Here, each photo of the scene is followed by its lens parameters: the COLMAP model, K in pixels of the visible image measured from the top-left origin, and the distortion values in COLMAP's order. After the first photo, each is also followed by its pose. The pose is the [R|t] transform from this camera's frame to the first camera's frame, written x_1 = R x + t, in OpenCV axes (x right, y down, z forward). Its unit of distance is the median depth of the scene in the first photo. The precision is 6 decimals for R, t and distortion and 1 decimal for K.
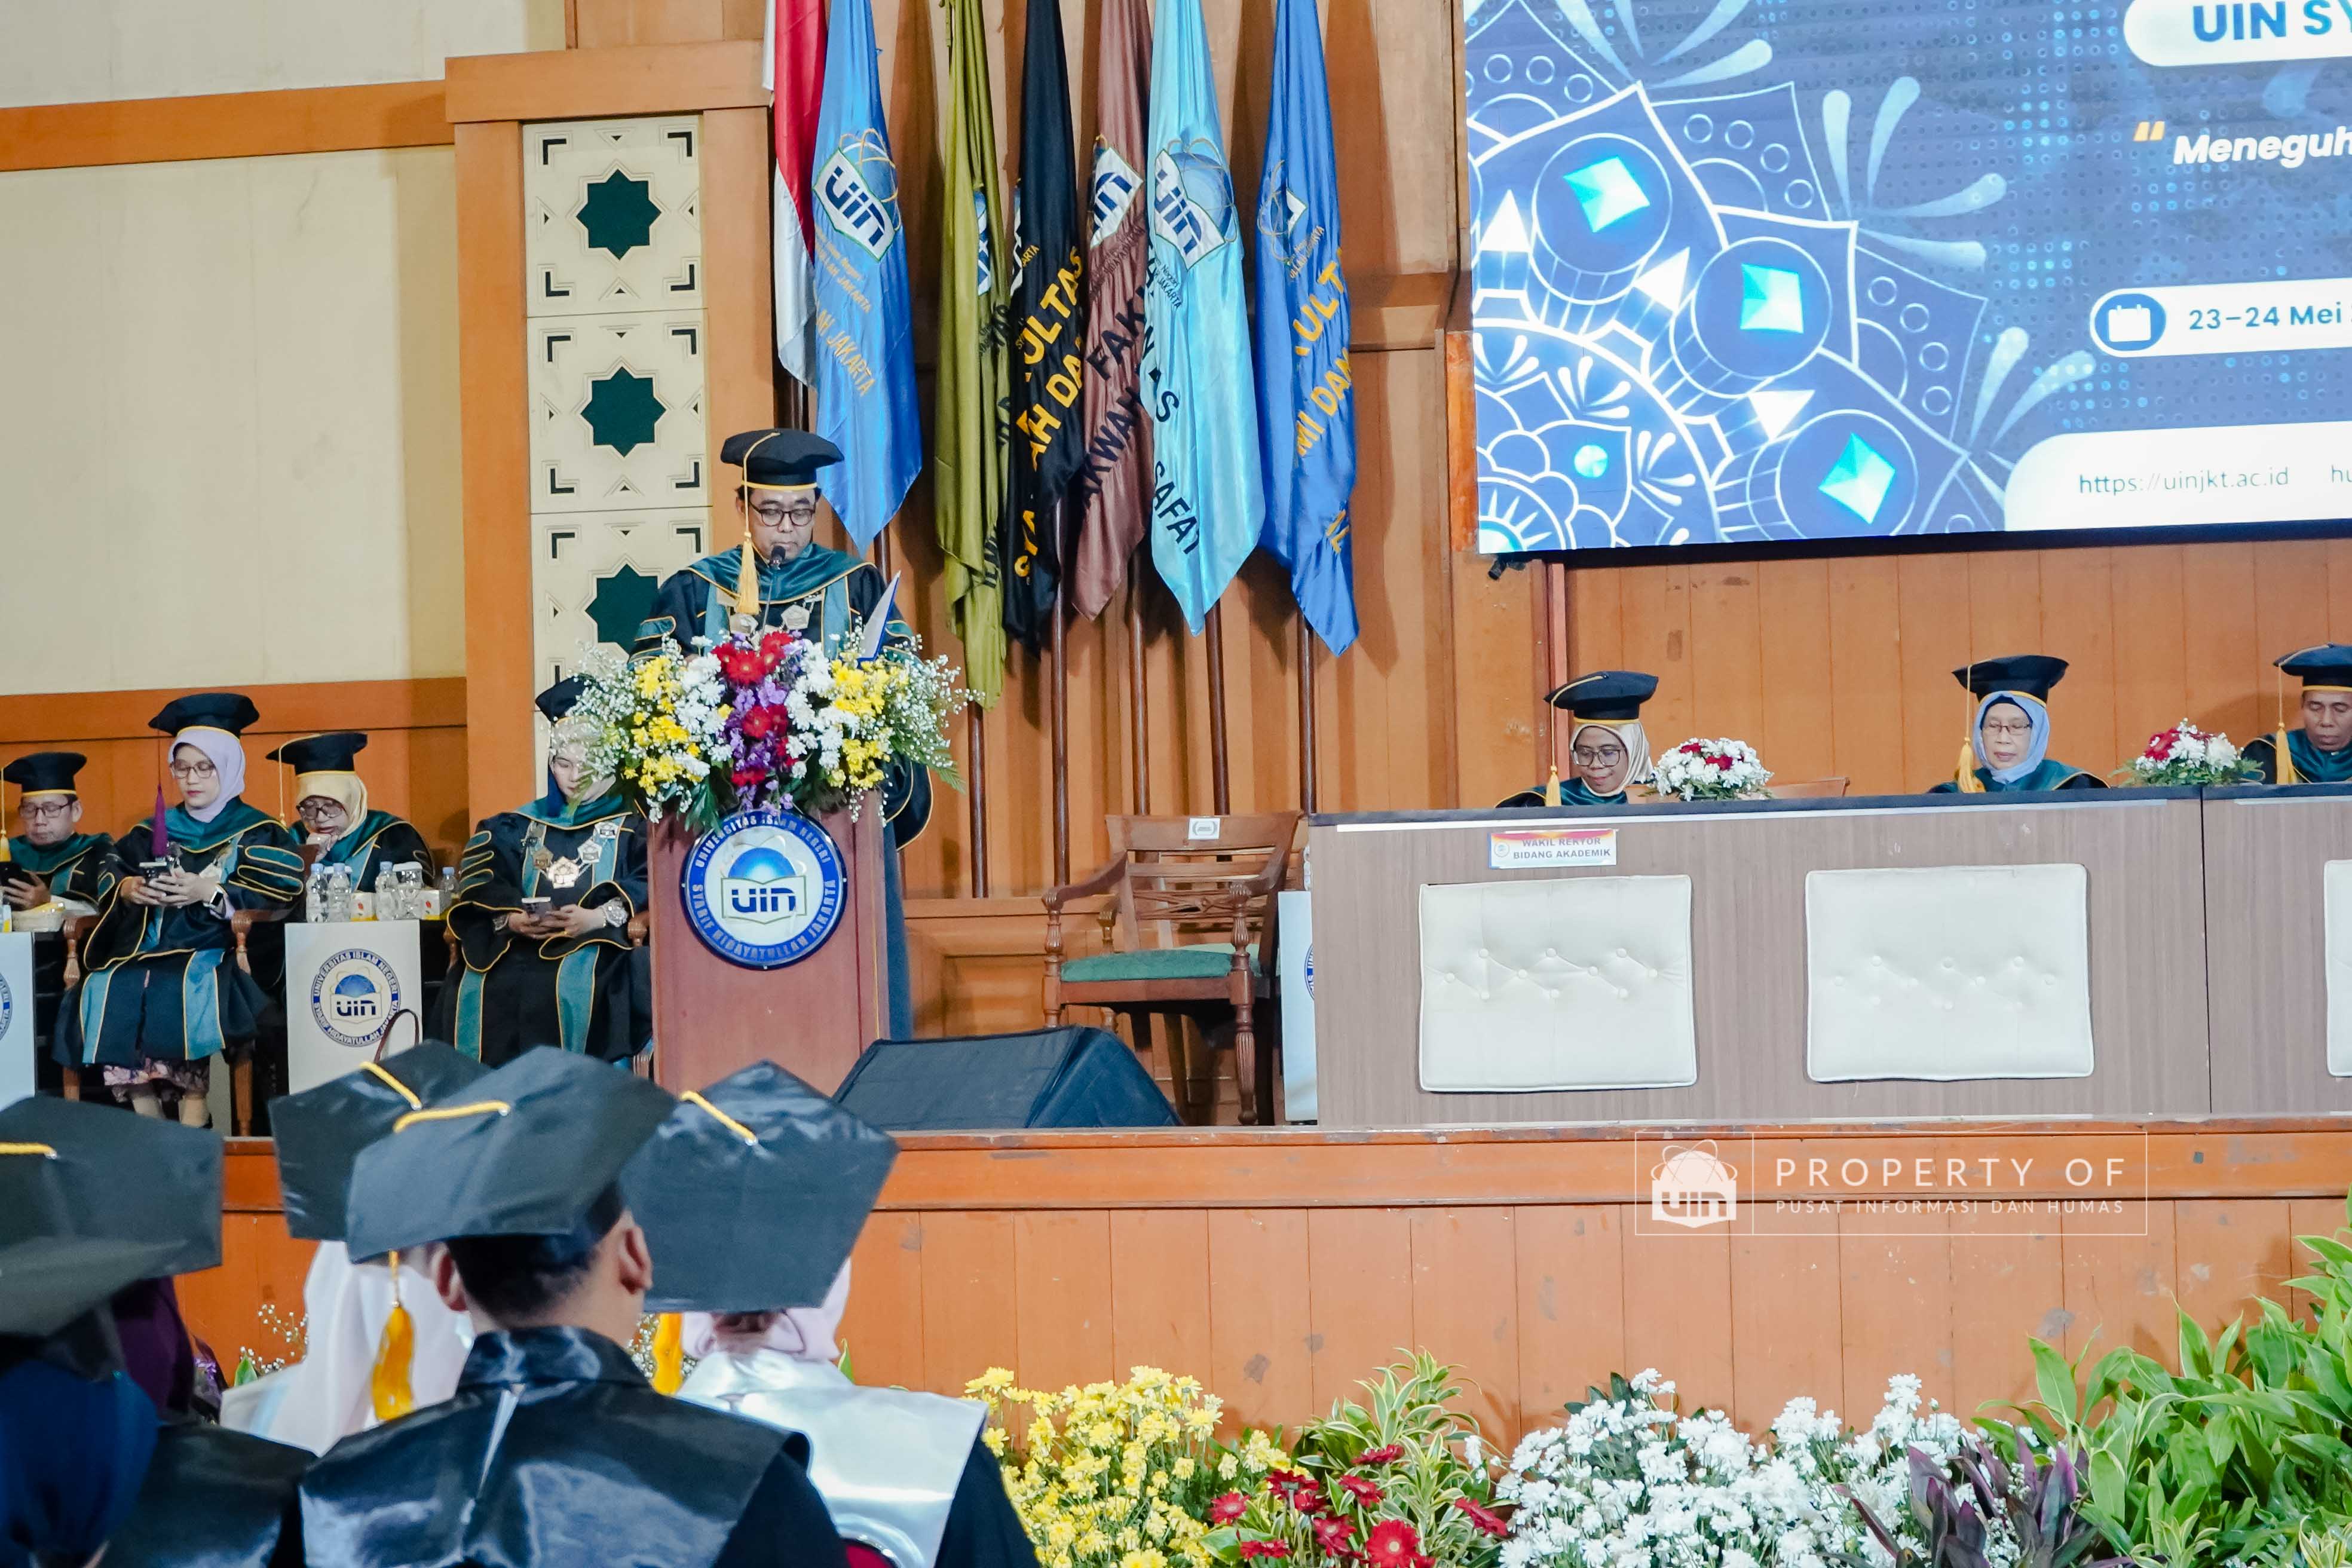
lens RADIAL K [[7115.1, 0, 1176.0], [0, 7115.1, 784.0], [0, 0, 1]] dist [-0.049921, 1.543460]
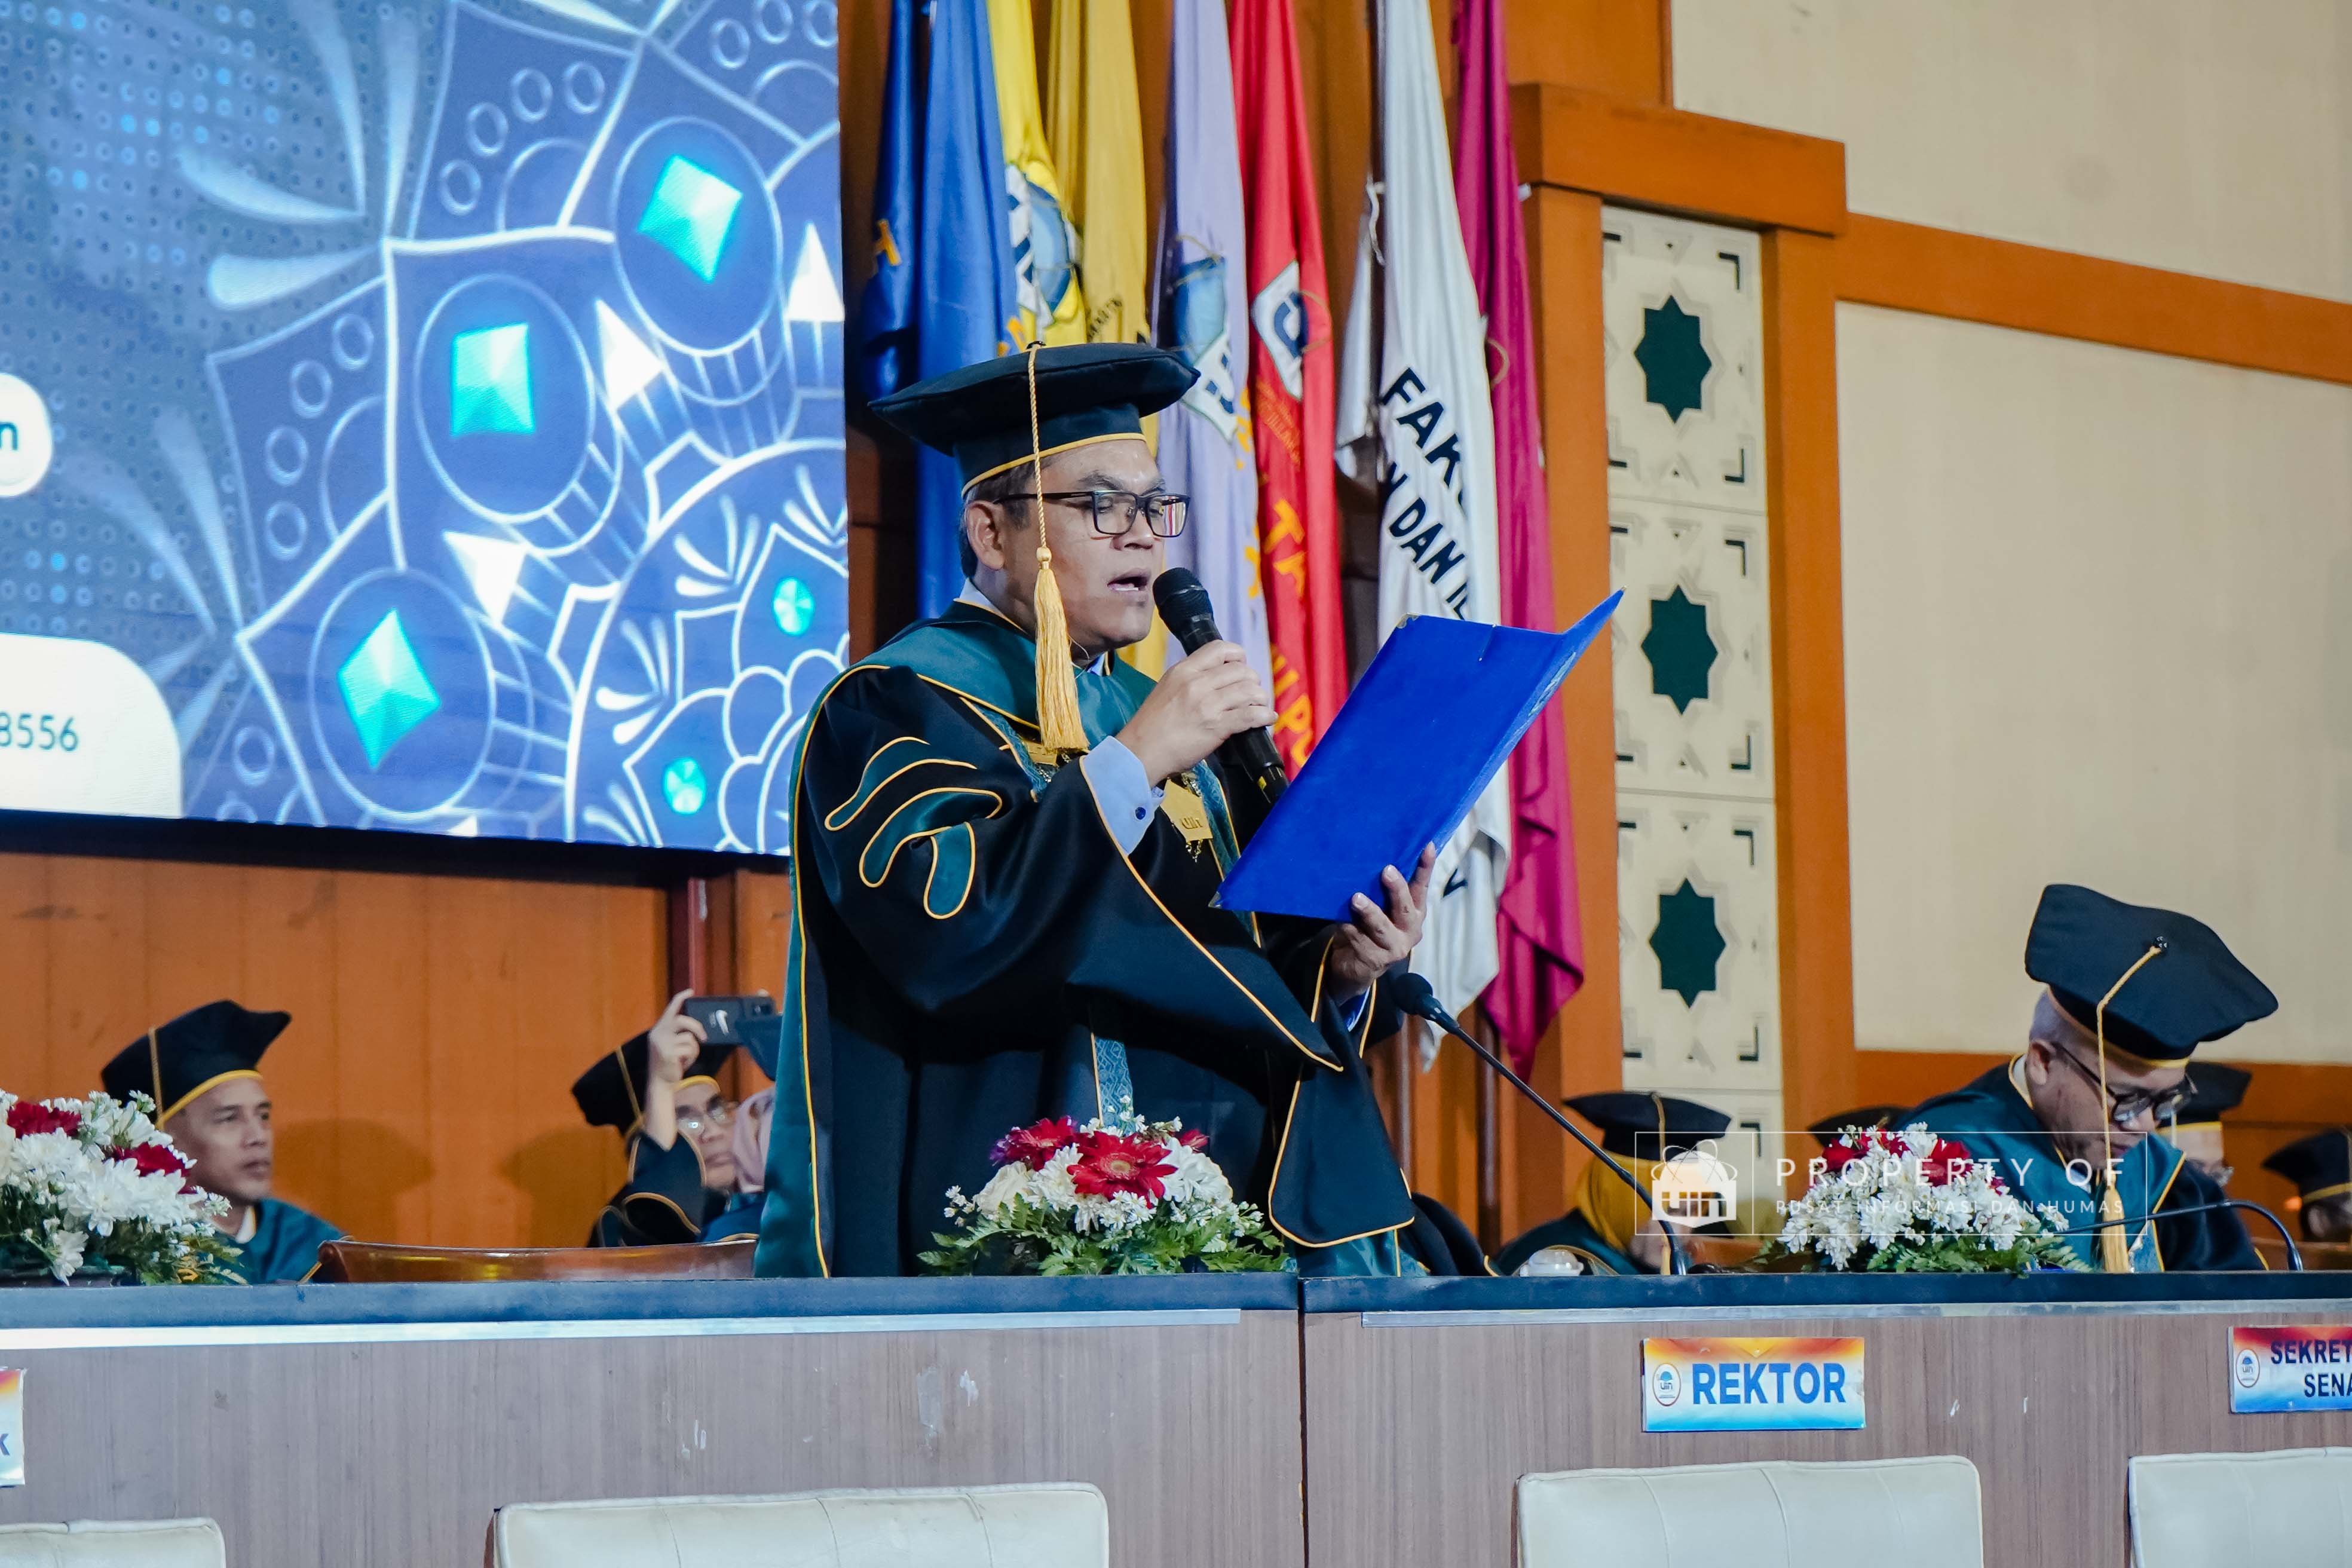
lens RADIAL K [[7135.7, 0, 1176.0], [0, 7135.7, 784.0], [0, 0, 1]] dist [-2.134667, 25.760651]
pose [[0.433987, 0.086851, 0.896723, -0.138185], [0.008964, 0.994877, -0.100695, 0.008785], [-0.900875, 0.051739, 0.430985, 0.630097]]
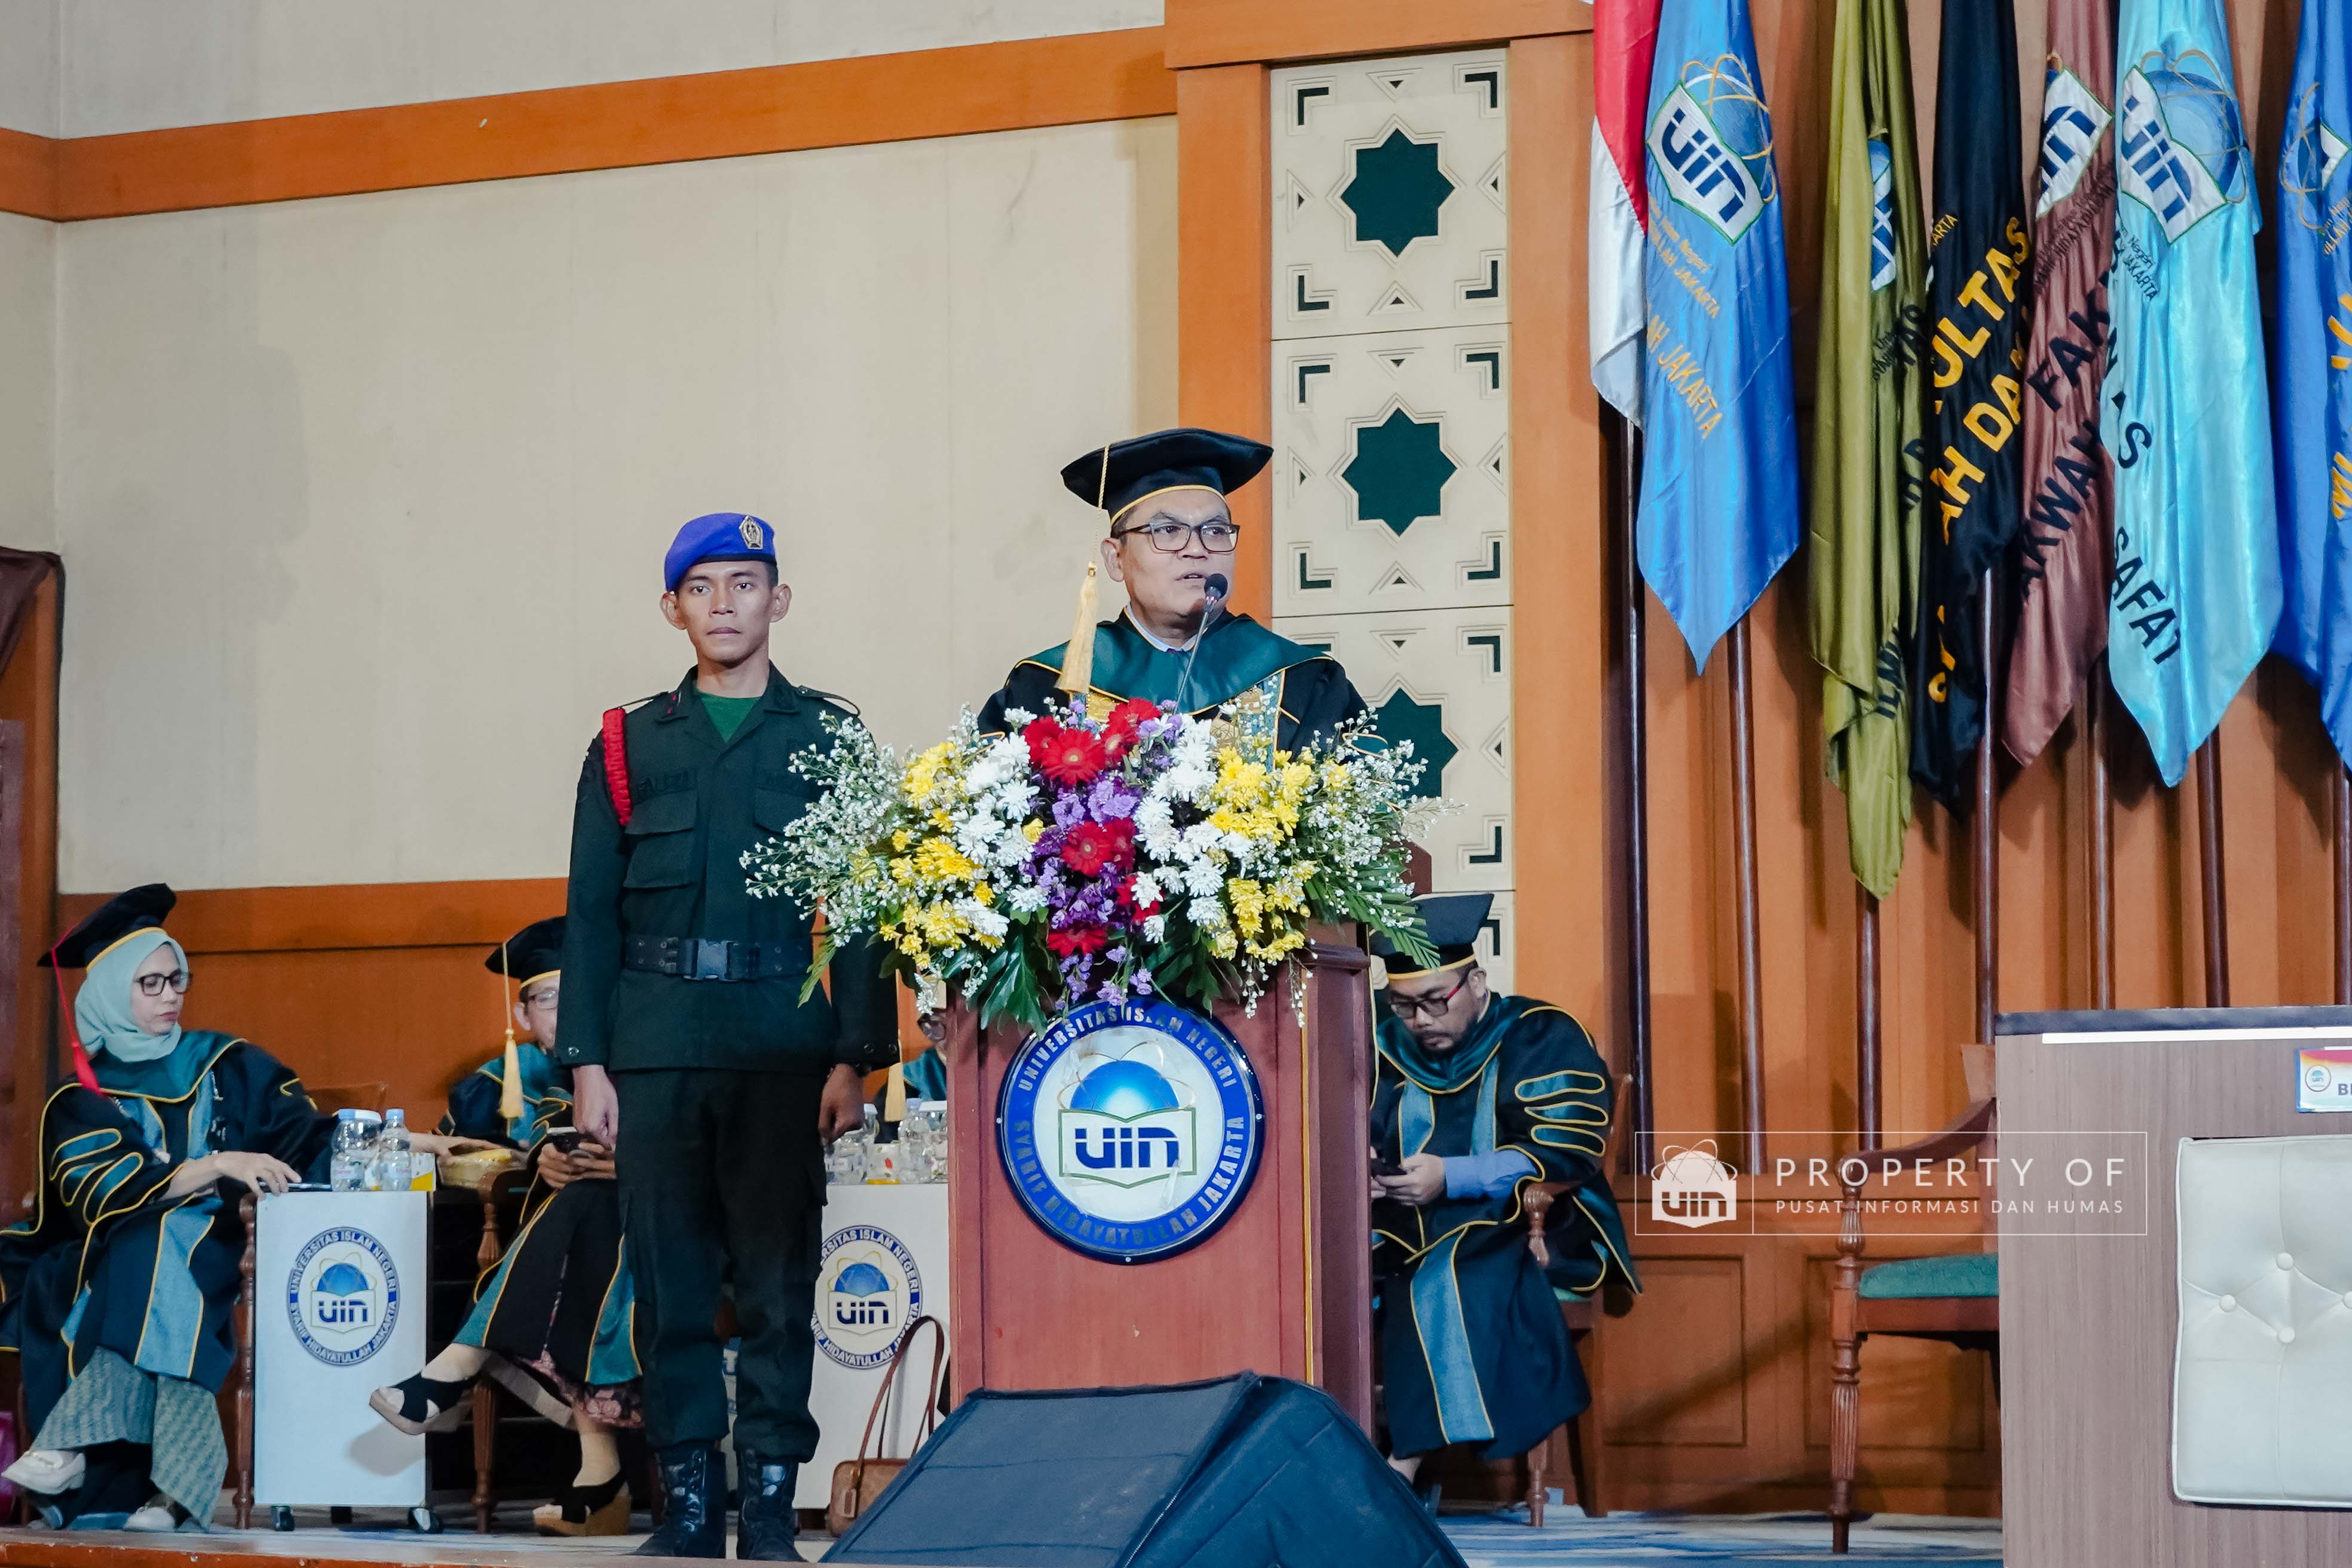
lens RADIAL K [[7115.1, 0, 1176.0], [0, 7115.1, 784.0], [0, 0, 1]] dist [-0.049921, 1.543460]
pose [[0.971562, 0.006320, -0.236700, 0.069981], [-0.016577, 0.999006, -0.041372, 0.008205], [0.236203, 0.044119, 0.970702, 0.326317]]
